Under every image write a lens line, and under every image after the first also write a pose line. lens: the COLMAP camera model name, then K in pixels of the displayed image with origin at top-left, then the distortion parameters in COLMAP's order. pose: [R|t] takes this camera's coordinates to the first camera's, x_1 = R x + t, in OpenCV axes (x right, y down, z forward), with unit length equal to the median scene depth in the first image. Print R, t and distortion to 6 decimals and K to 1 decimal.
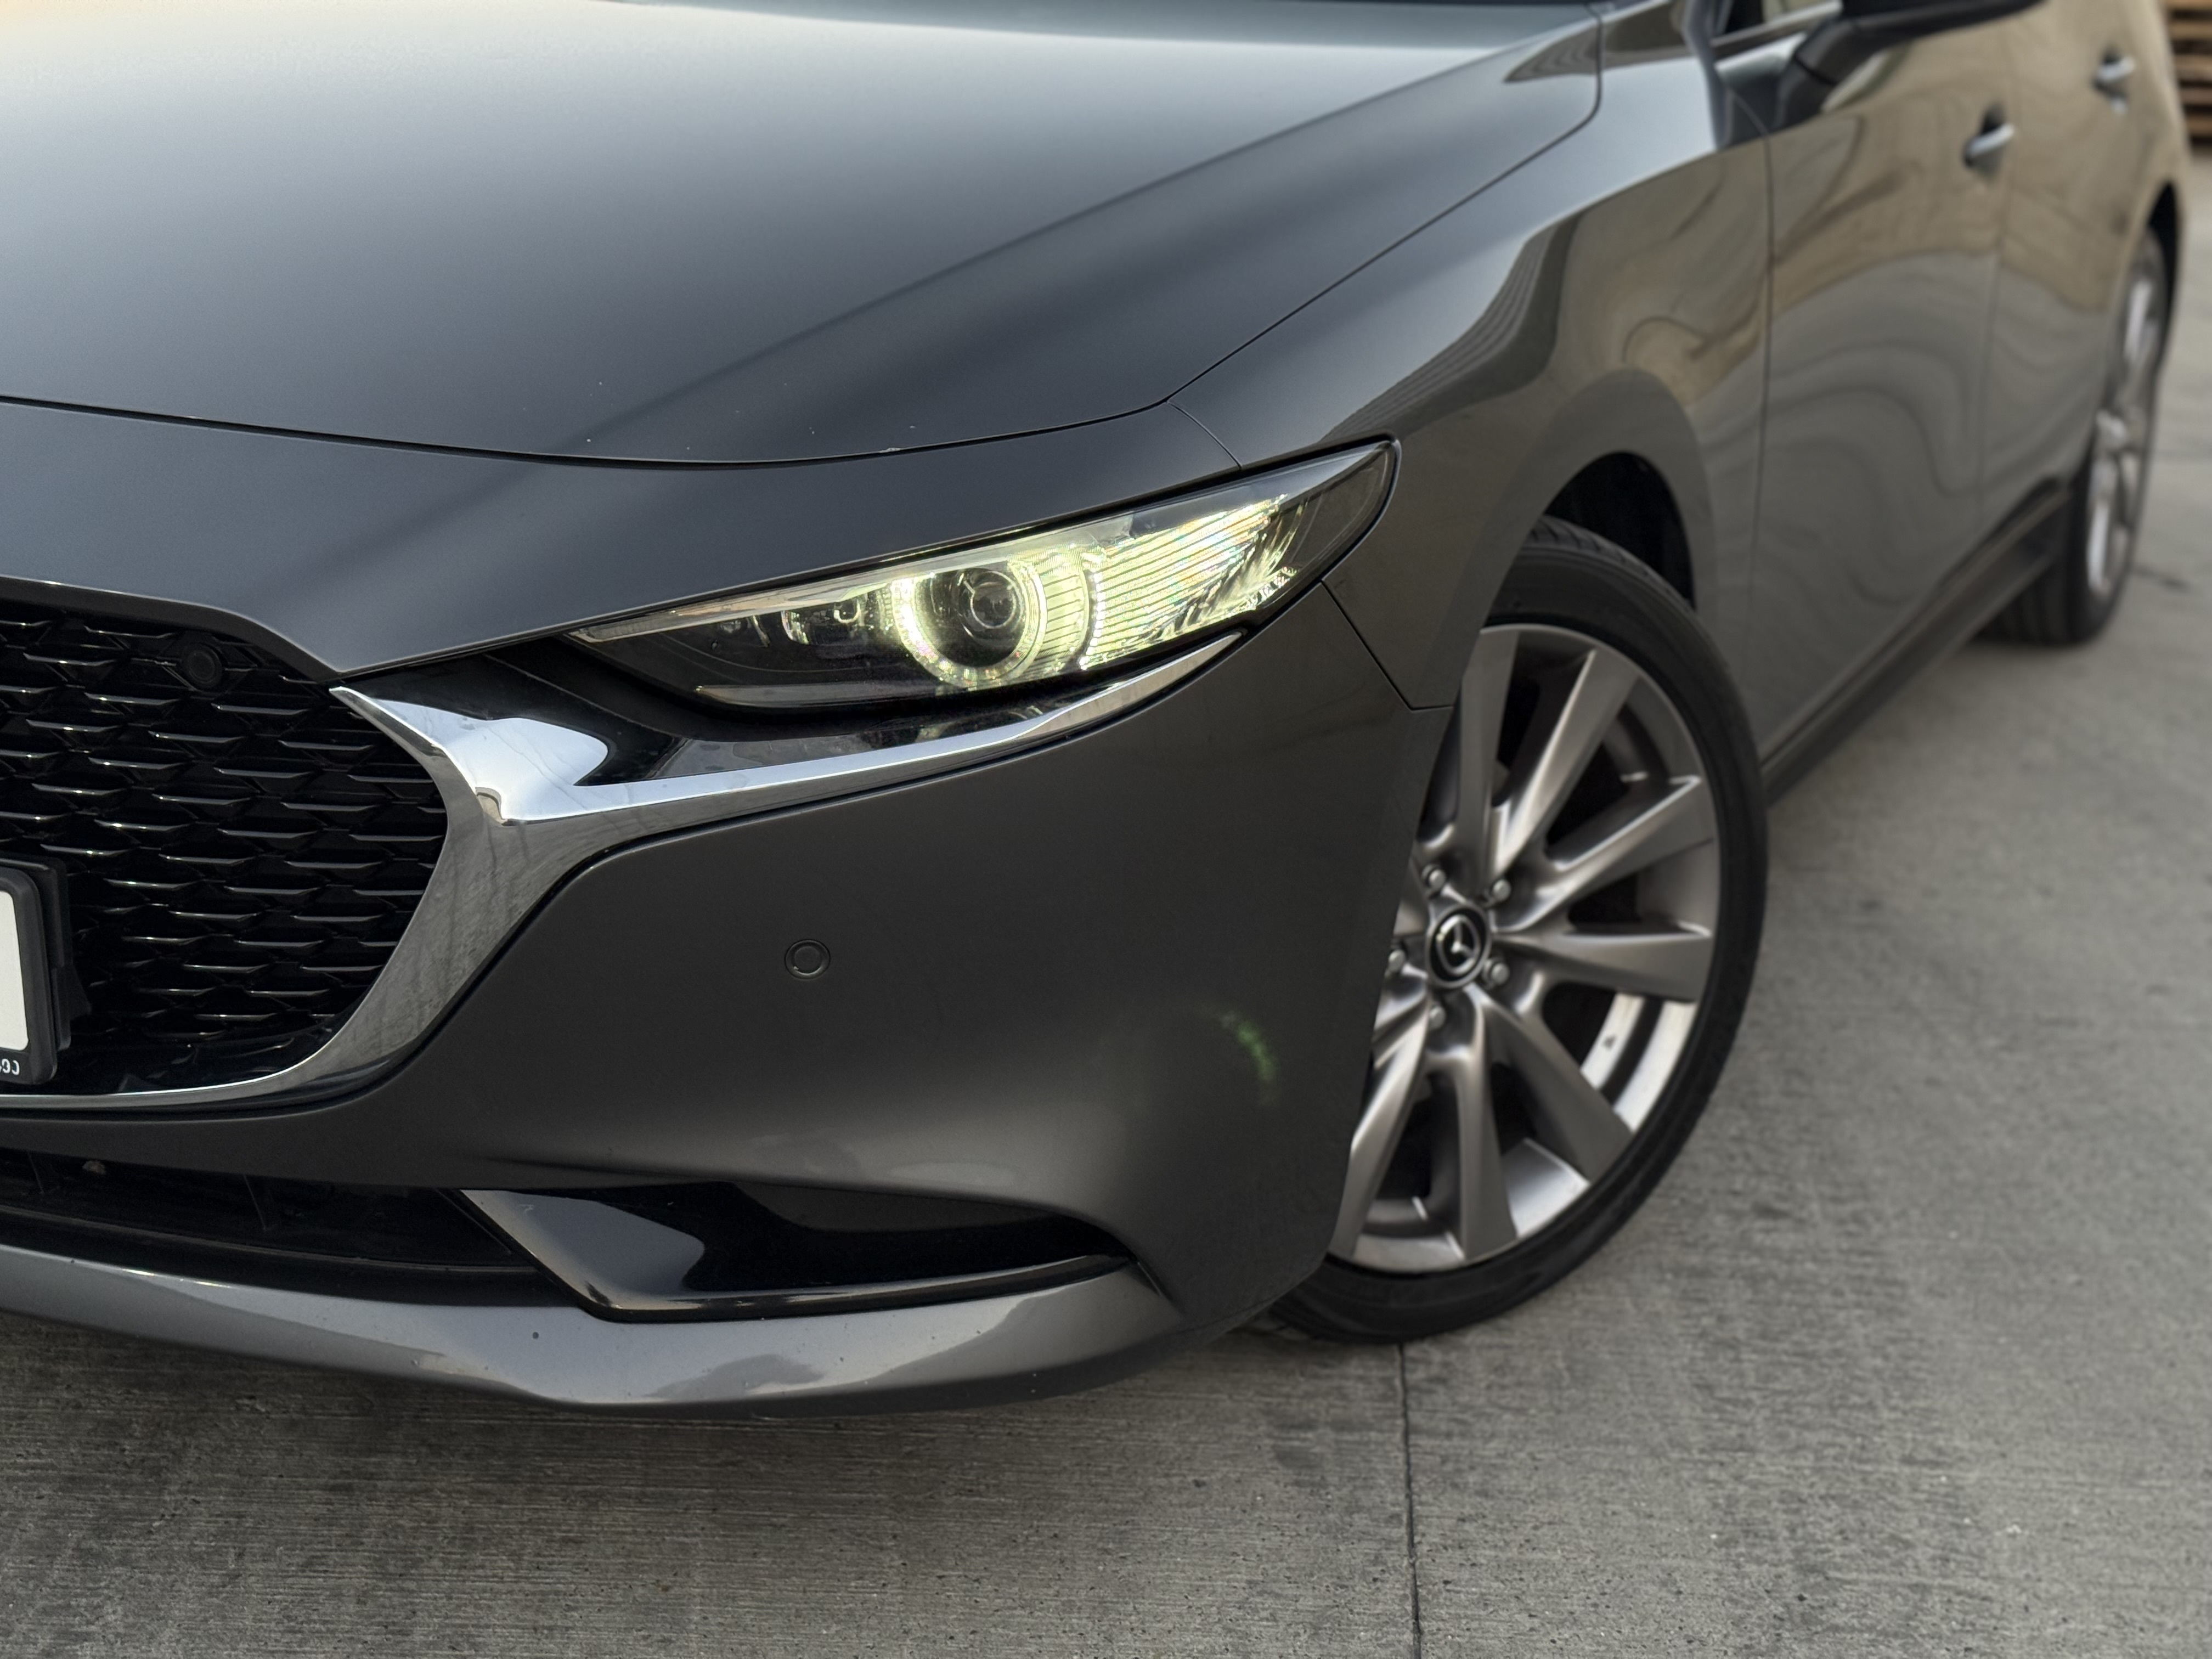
lens RADIAL K [[2826.1, 0, 1106.0], [0, 2826.1, 829.5], [0, 0, 1]] dist [0.103215, 0.029955]
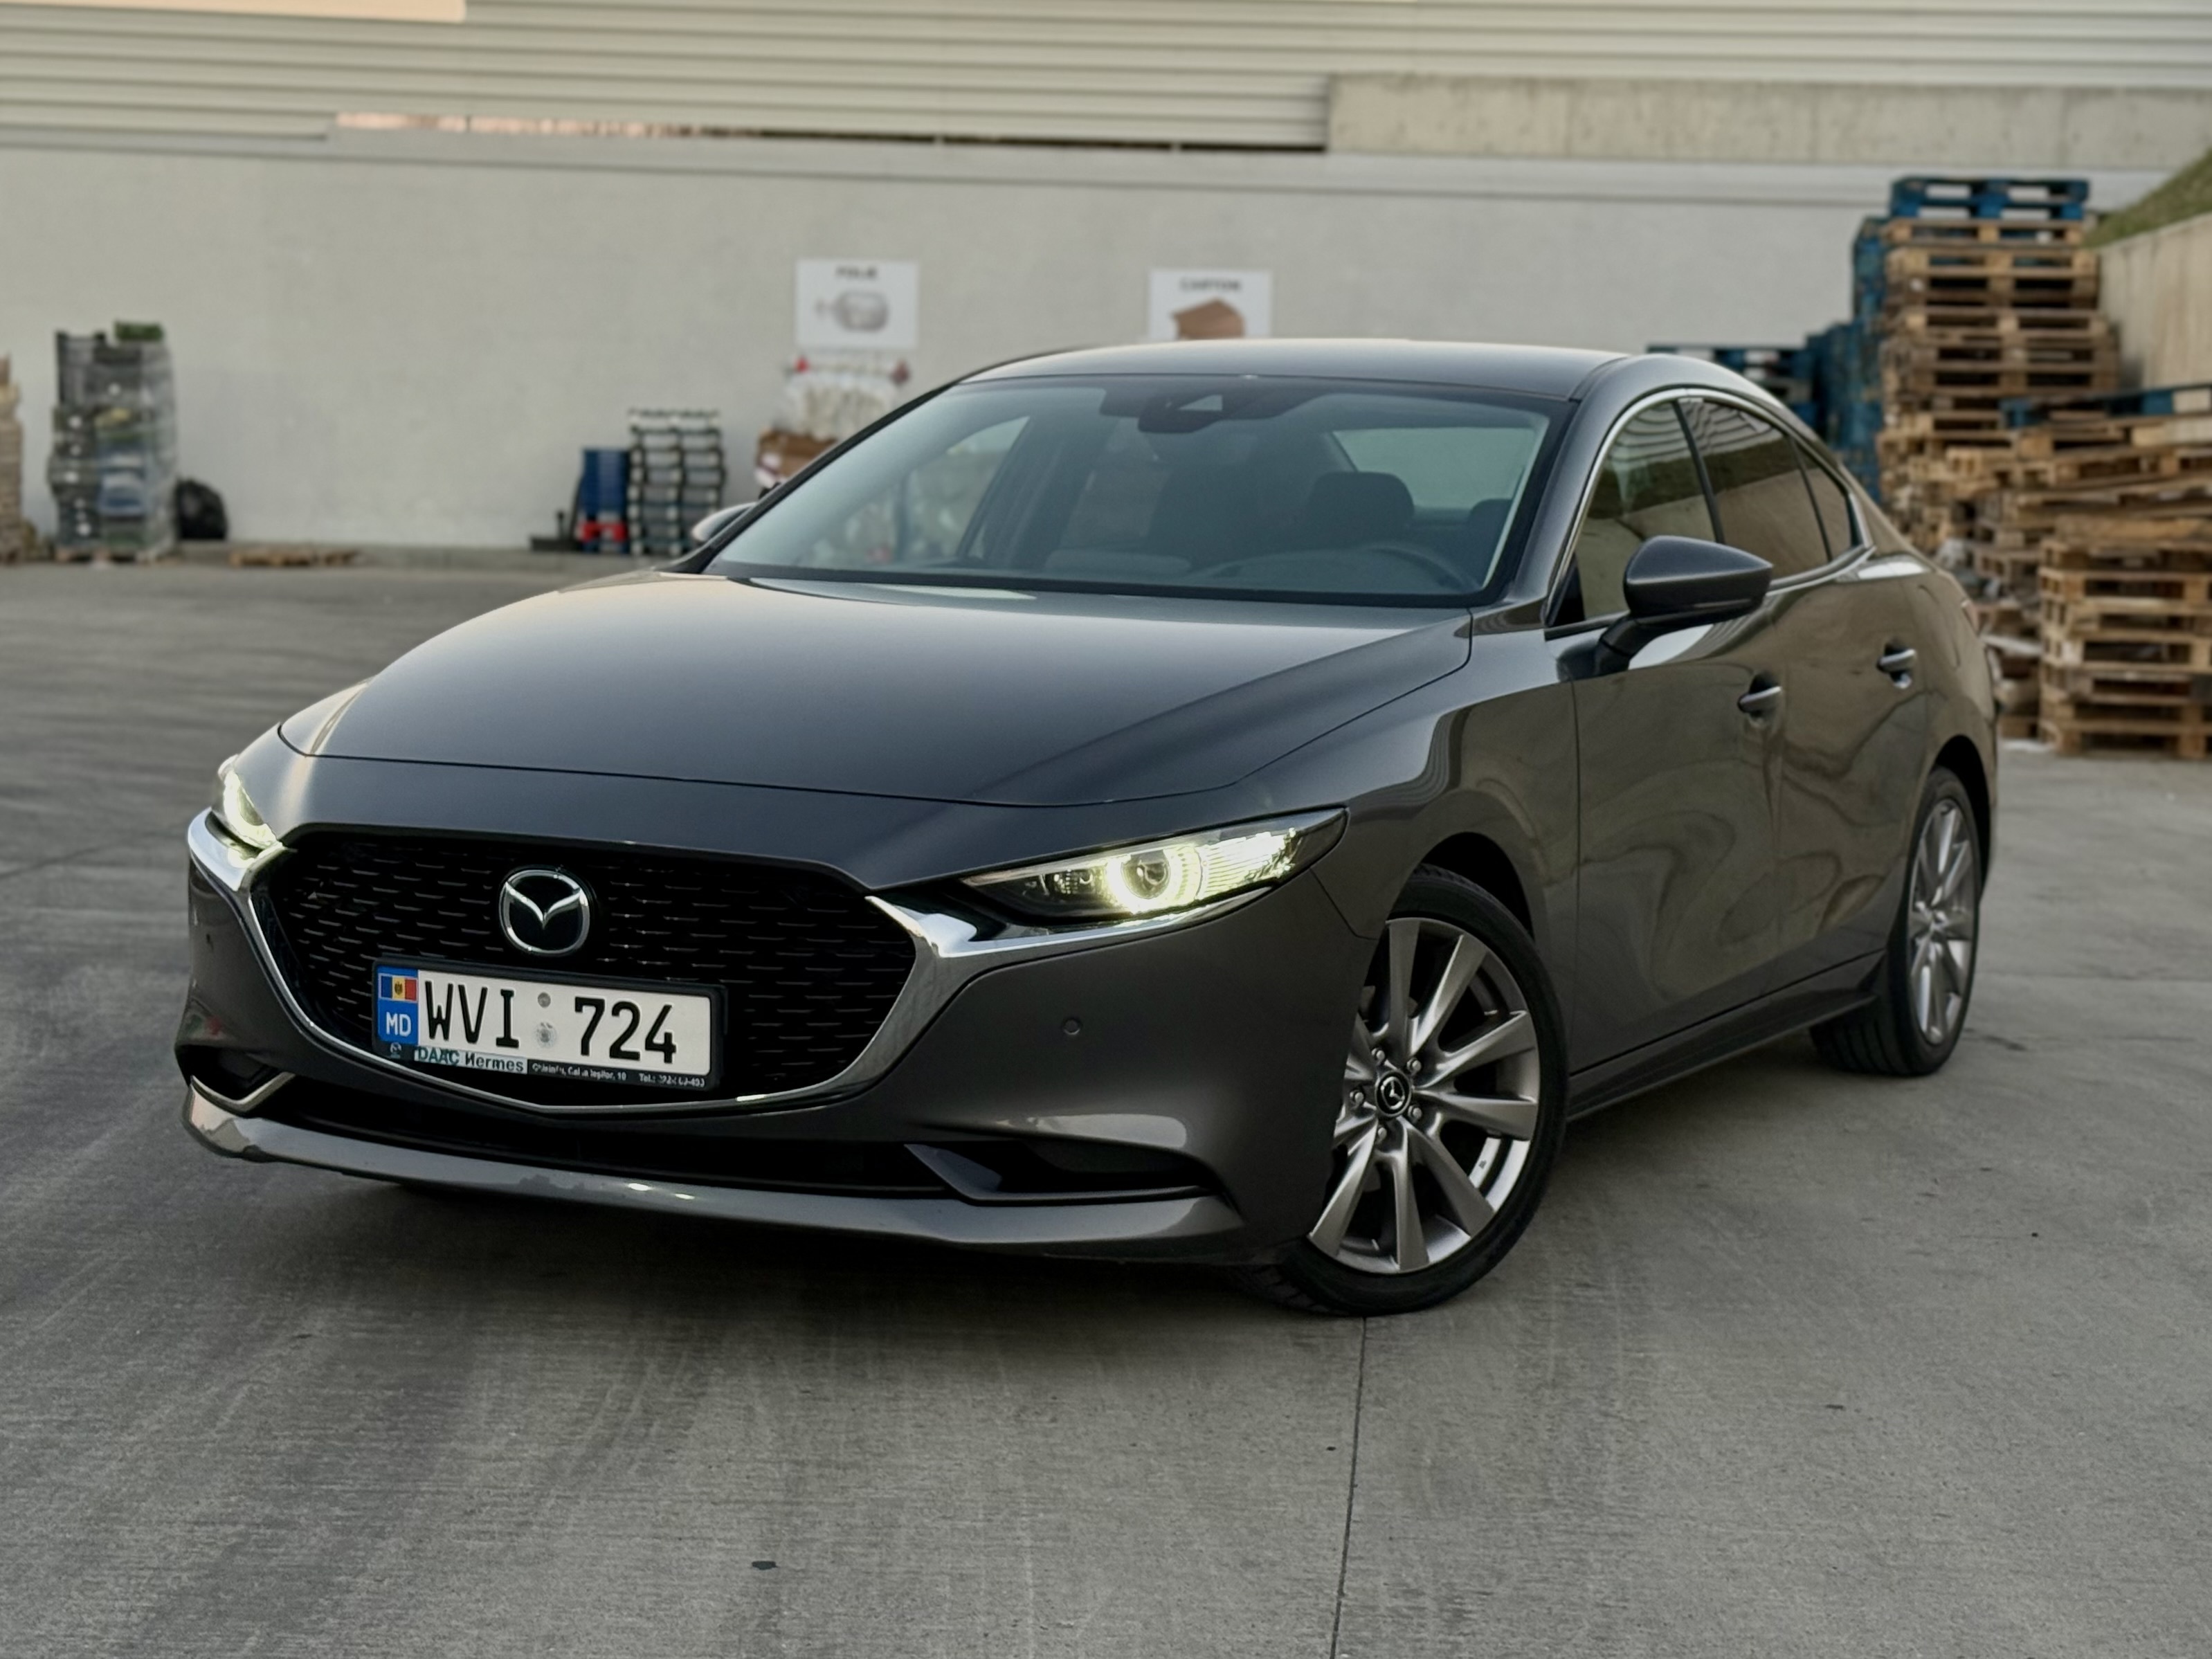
lens RADIAL K [[3286.9, 0, 1106.0], [0, 3286.9, 829.5], [0, 0, 1]] dist [-0.017372, 0.040797]
pose [[0.999884, 0.004636, -0.014490, -0.032573], [-0.007599, 0.977318, -0.211638, 0.325499], [0.013180, 0.211724, 0.977241, -1.129455]]
